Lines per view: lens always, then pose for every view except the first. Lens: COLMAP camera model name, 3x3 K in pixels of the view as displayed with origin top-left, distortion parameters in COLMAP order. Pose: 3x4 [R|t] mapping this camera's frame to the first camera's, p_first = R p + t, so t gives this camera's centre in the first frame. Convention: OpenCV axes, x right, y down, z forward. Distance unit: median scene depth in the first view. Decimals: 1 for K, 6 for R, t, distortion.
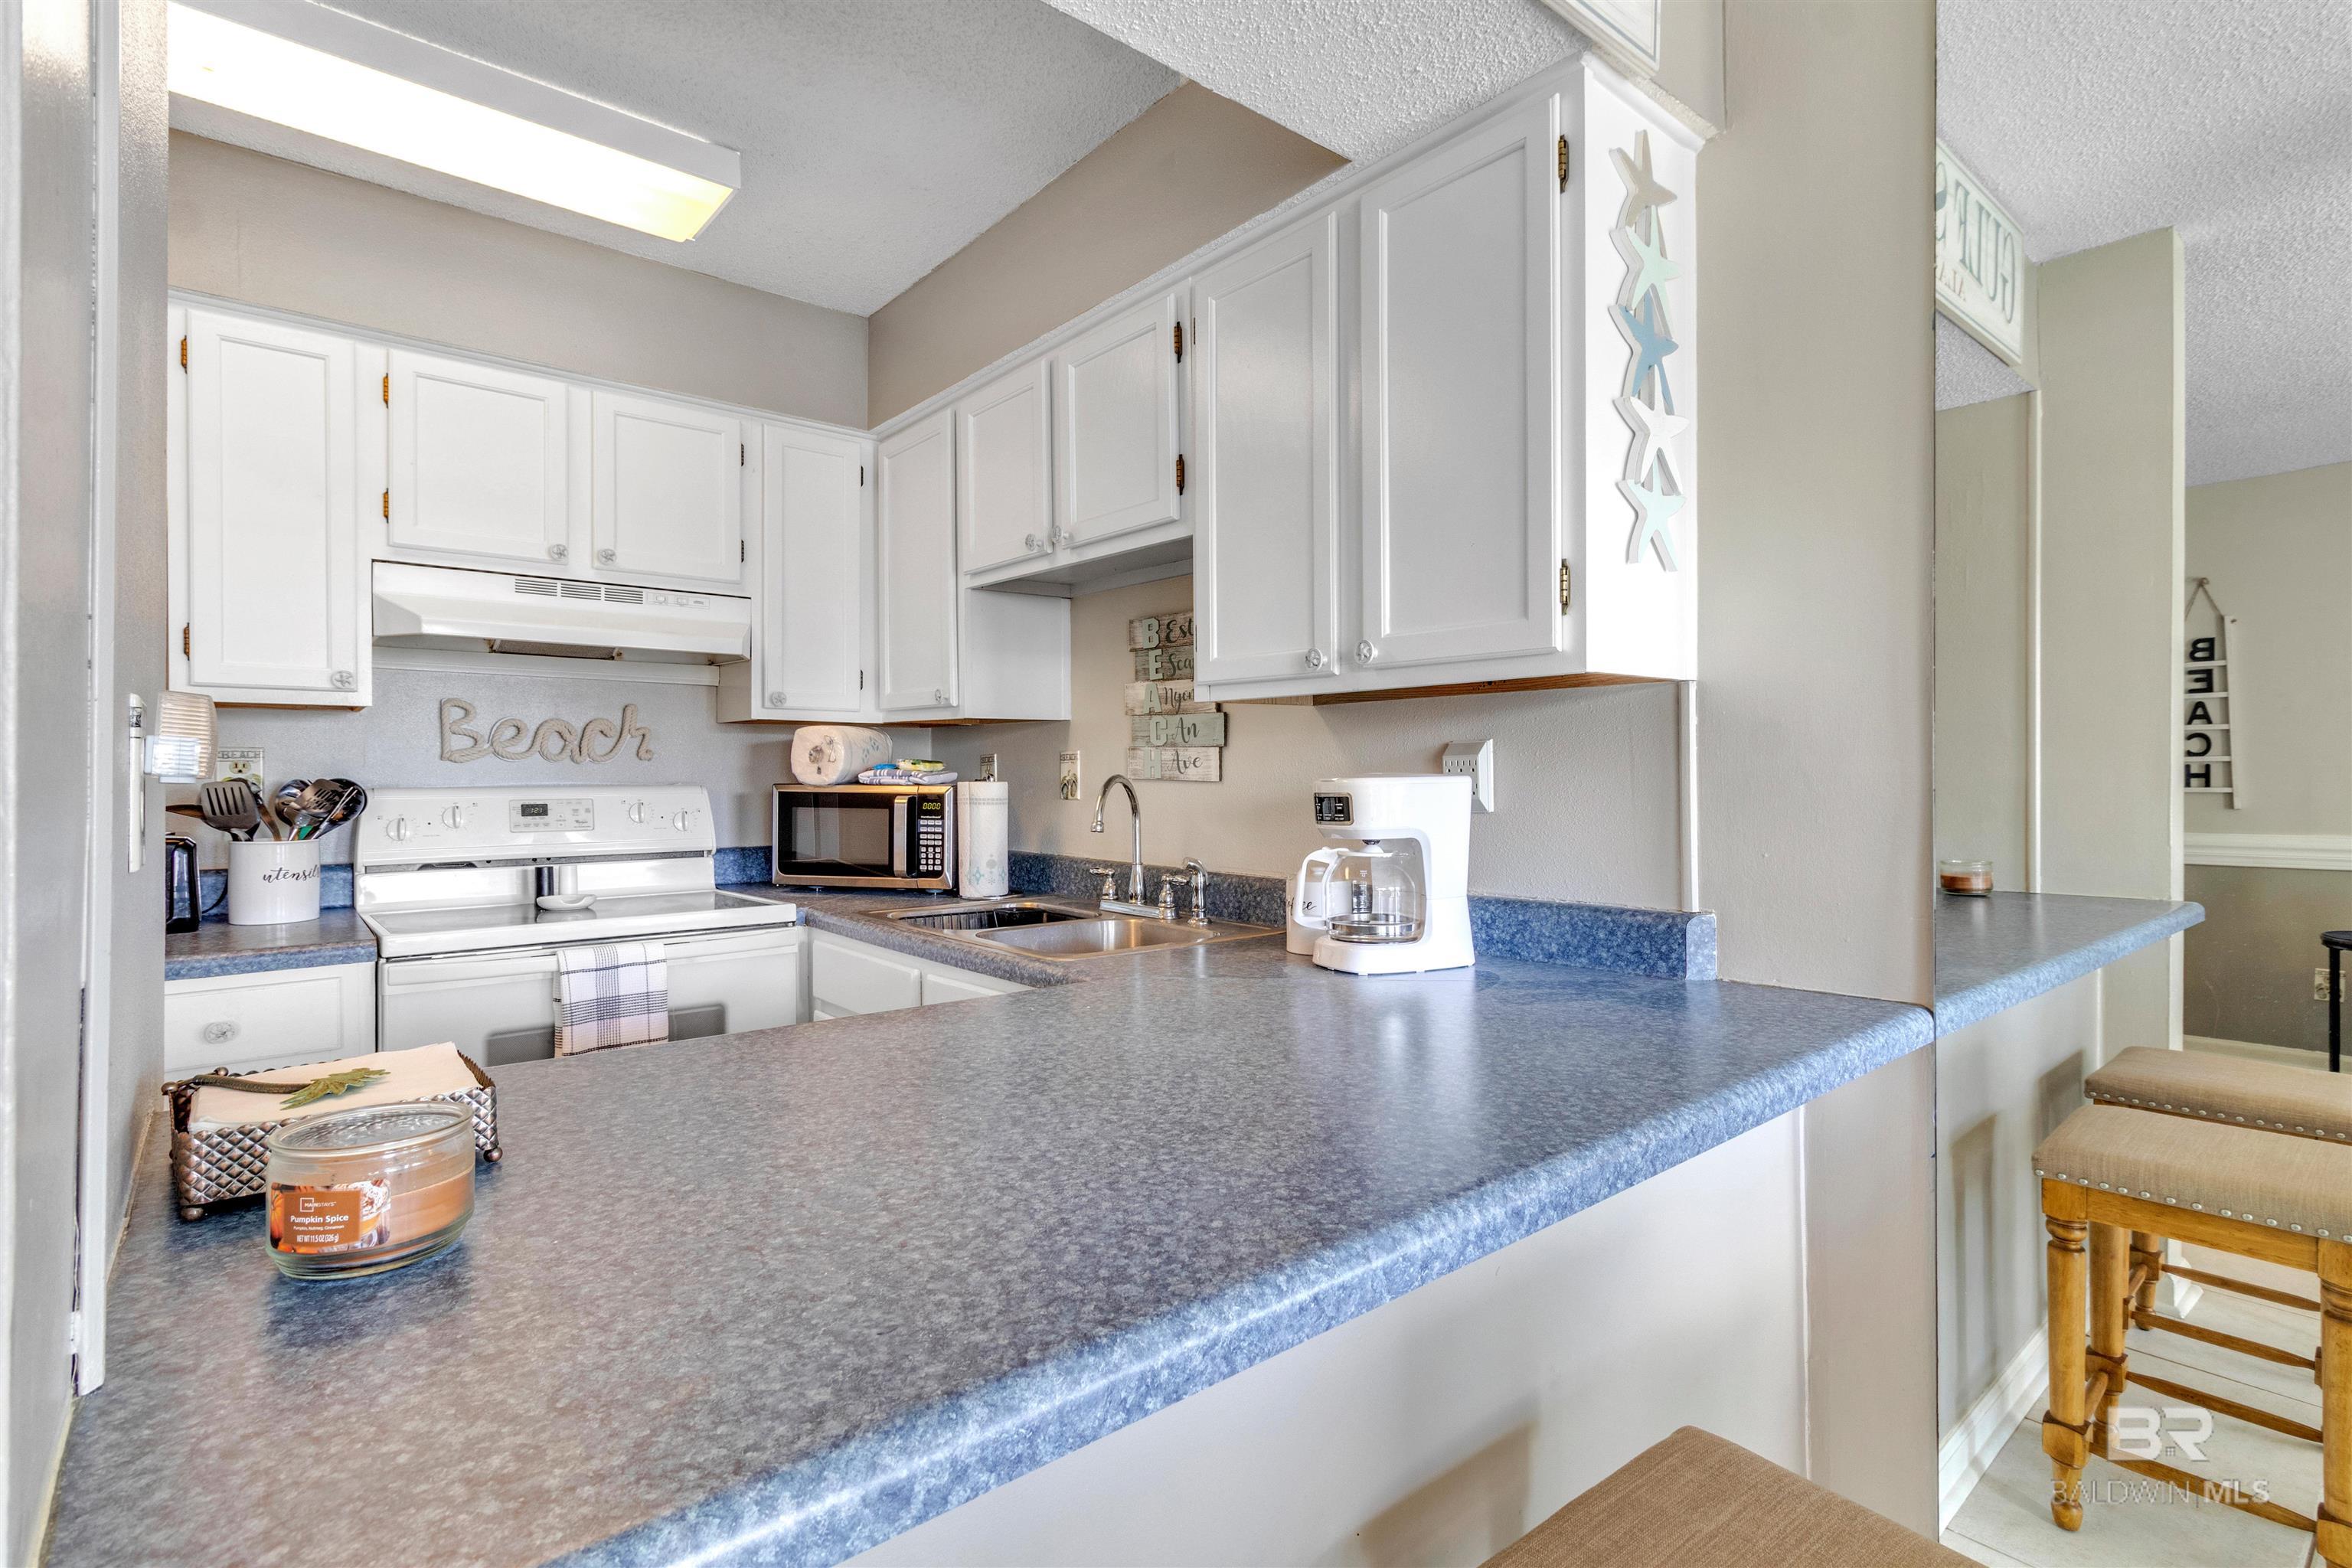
lens RADIAL K [[1121.0, 0, 1066.6], [0, 1121.0, 757.5], [0, 0, 1]] dist [0.006399, 0.000052]
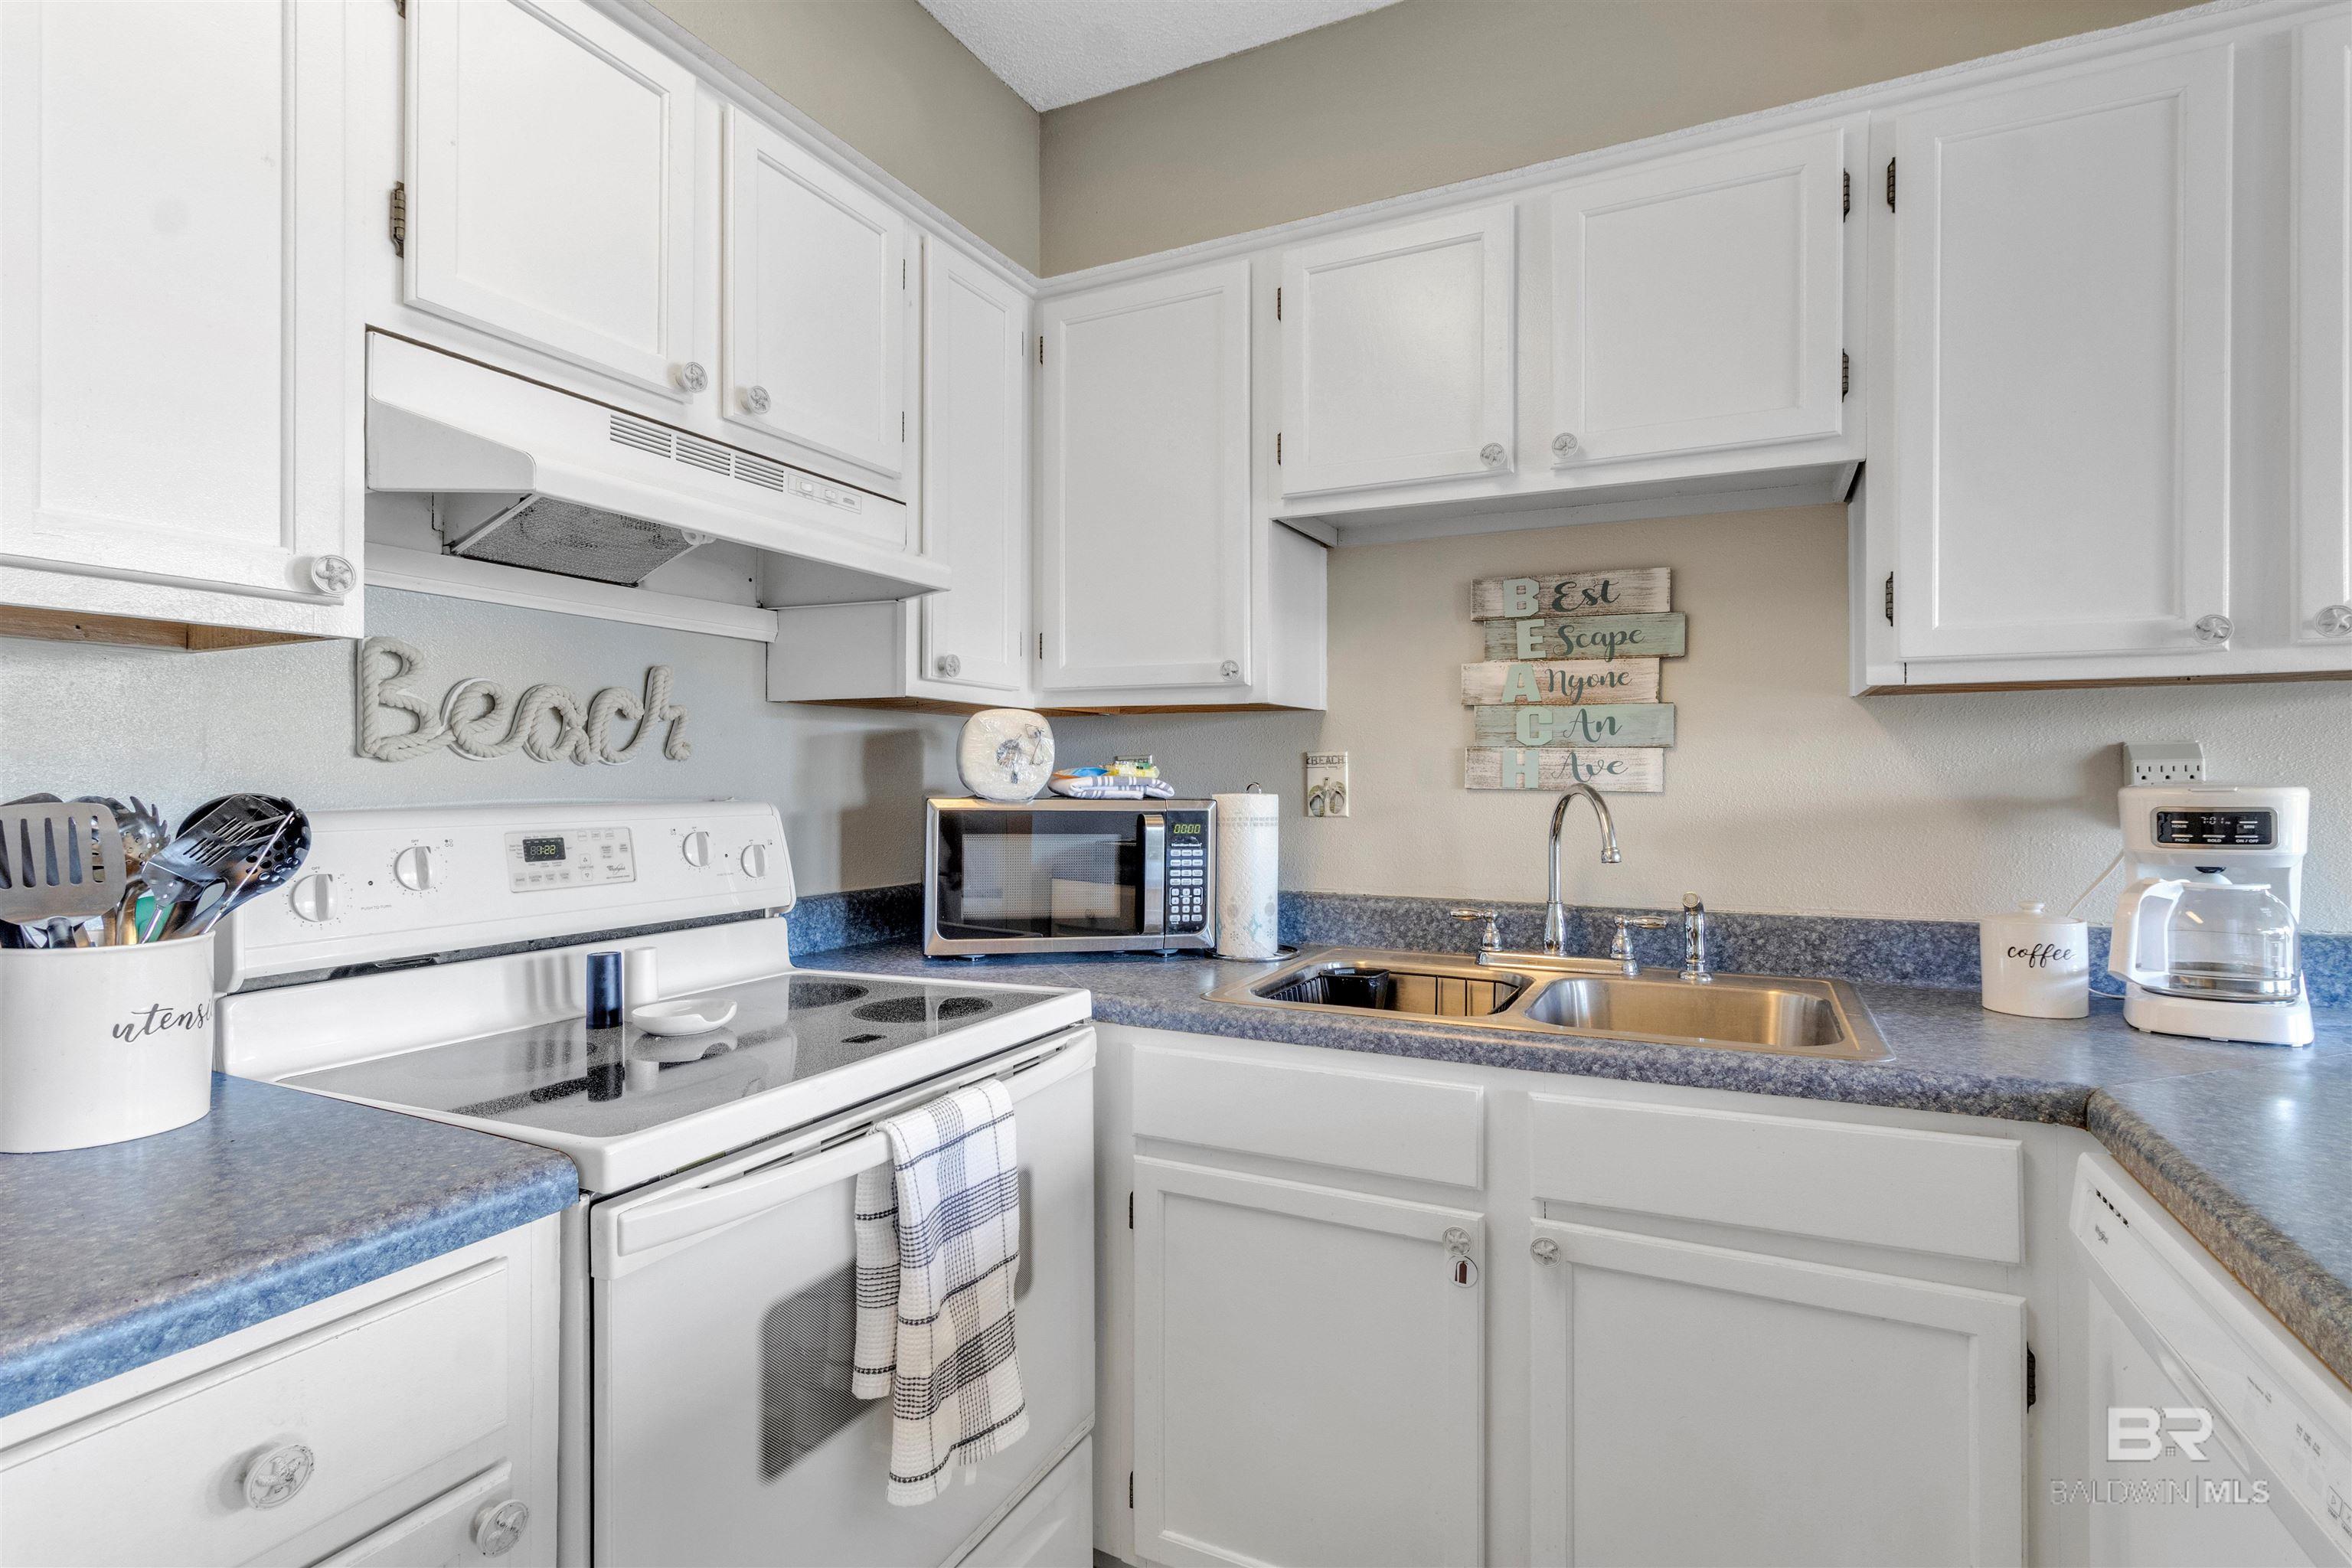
lens RADIAL K [[1121.0, 0, 1163.1], [0, 1121.0, 772.1], [0, 0, 1]] dist [0.006399, 0.000052]
pose [[0.896727, 0.002780, 0.442576, -0.536879], [-0.005440, 0.999974, 0.004741, 0.006076], [-0.442551, -0.006659, 0.896718, 0.465614]]
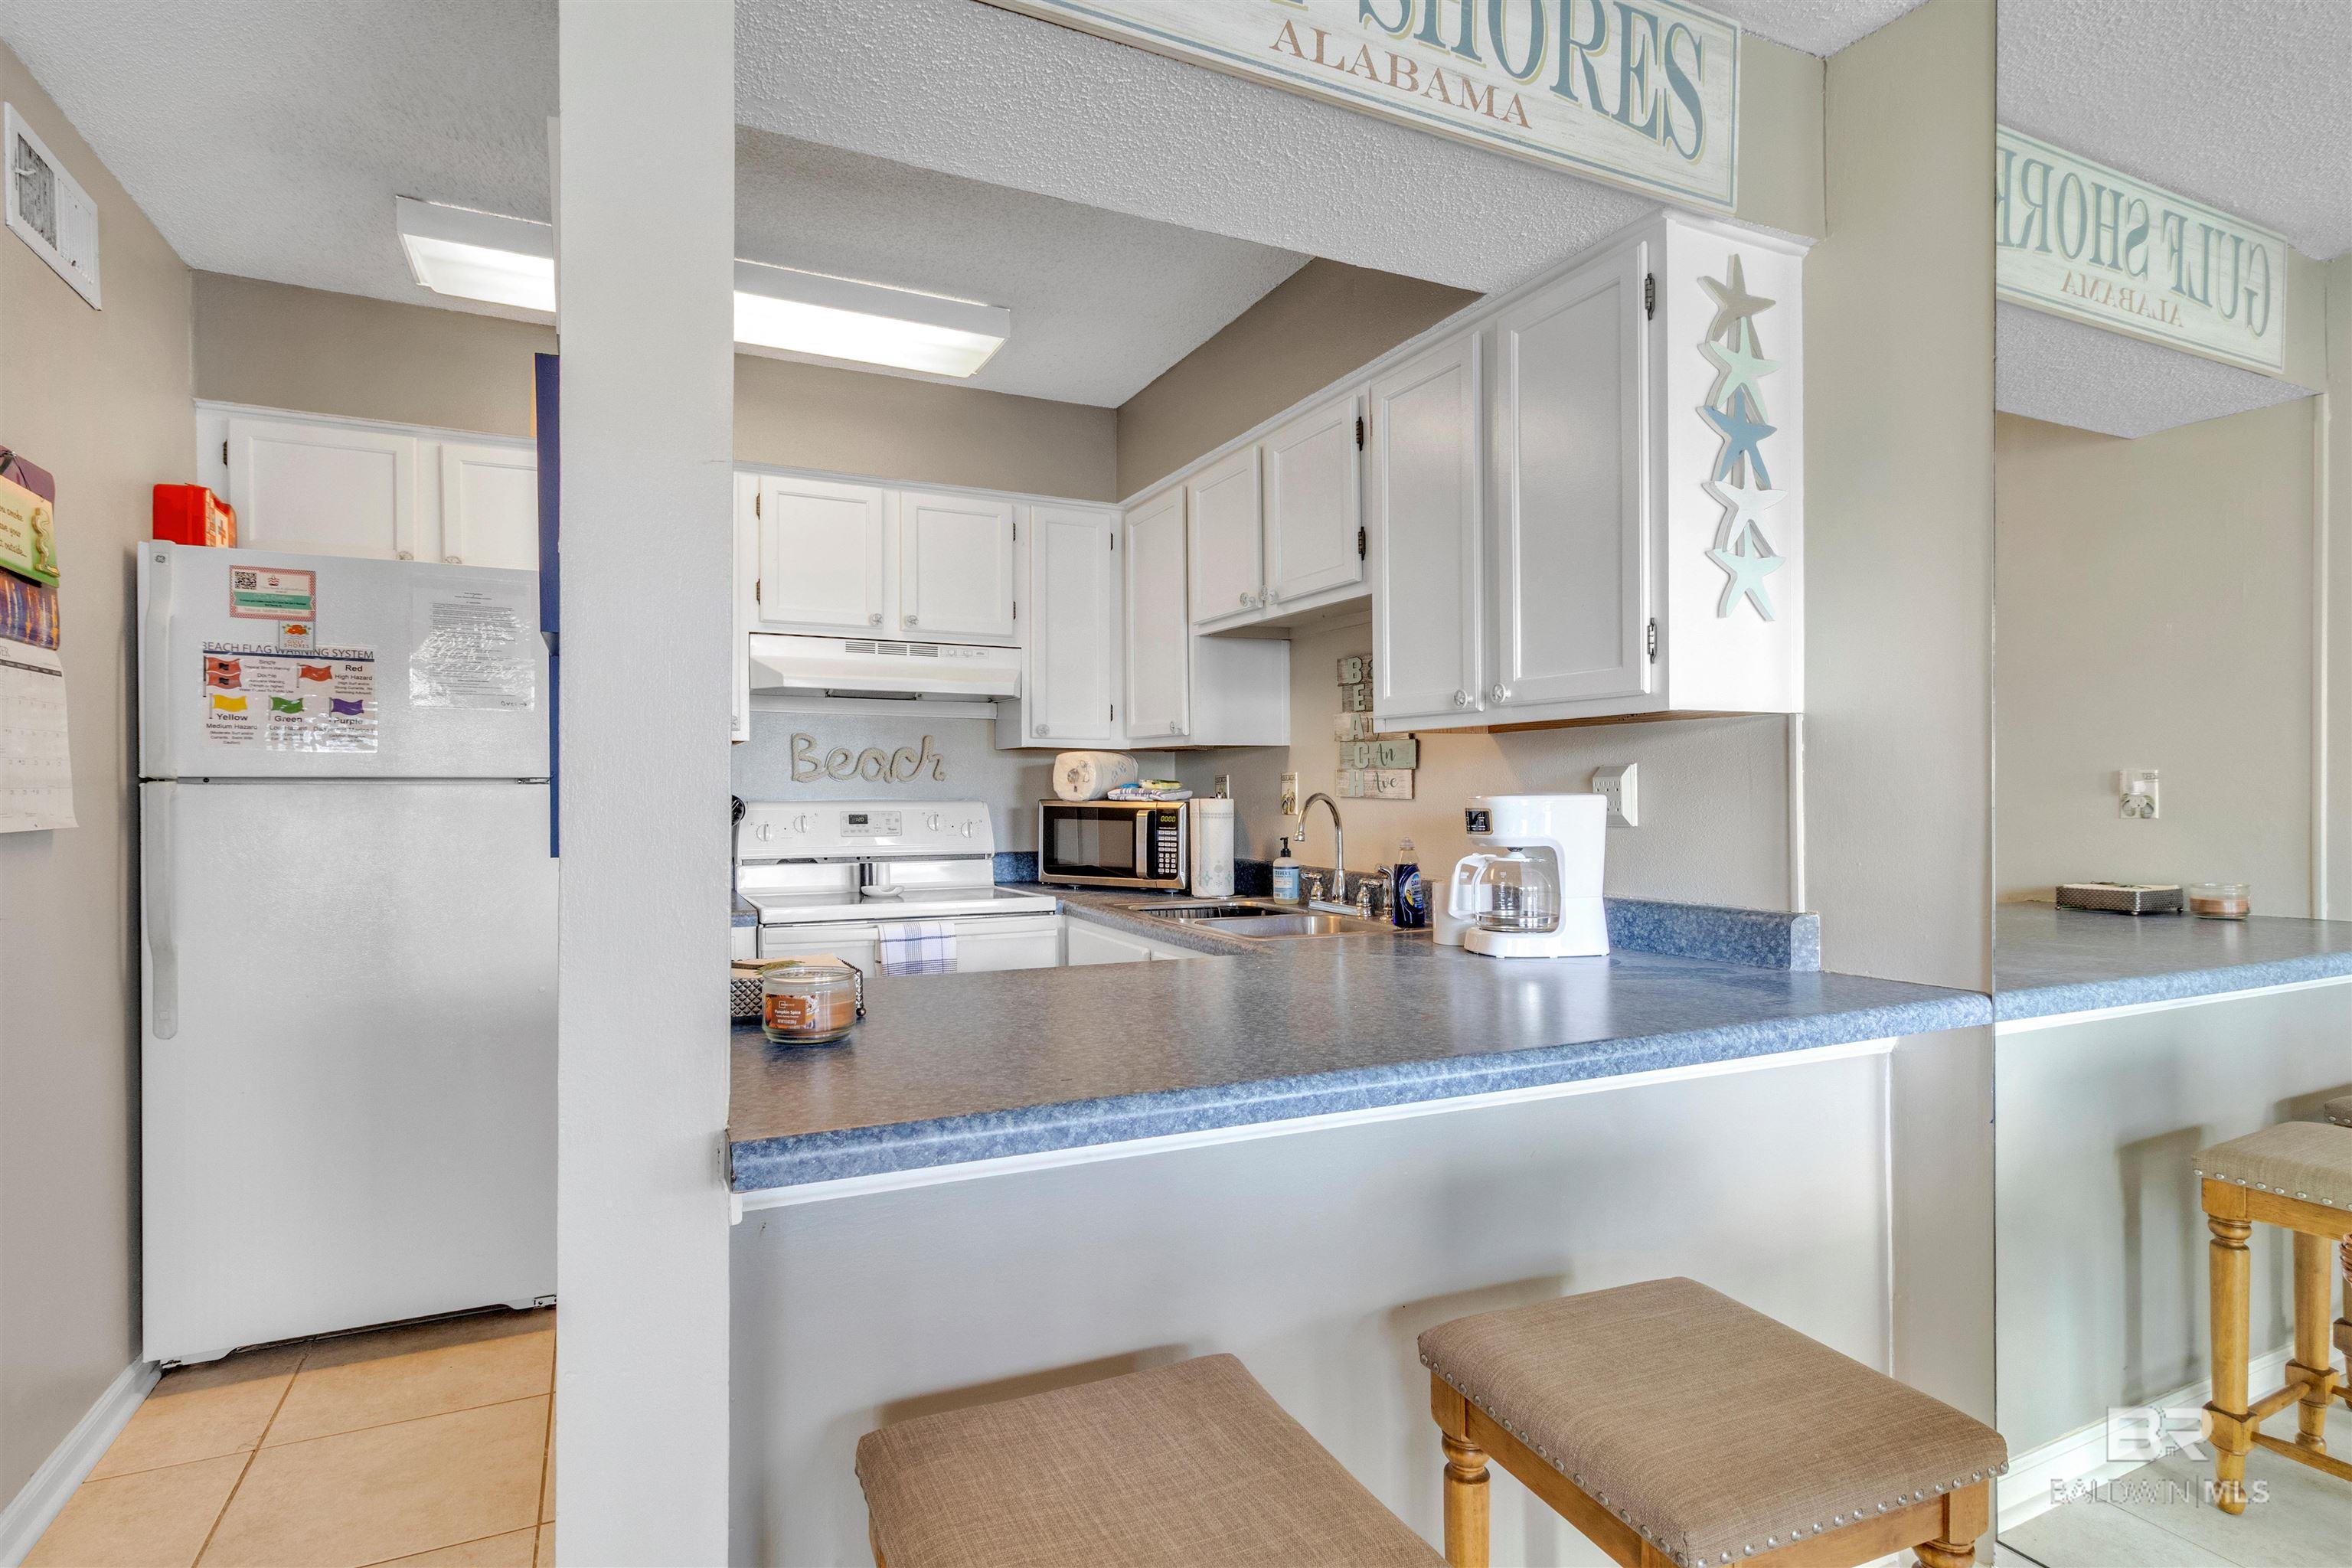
lens RADIAL K [[1121.0, 0, 1135.0], [0, 1121.0, 798.4], [0, 0, 1]] dist [0.006399, 0.000052]
pose [[0.982918, 0.004088, -0.184000, 0.077751], [-0.000626, 0.999822, 0.018869, -0.001261], [0.184044, -0.018432, 0.982745, -0.214267]]
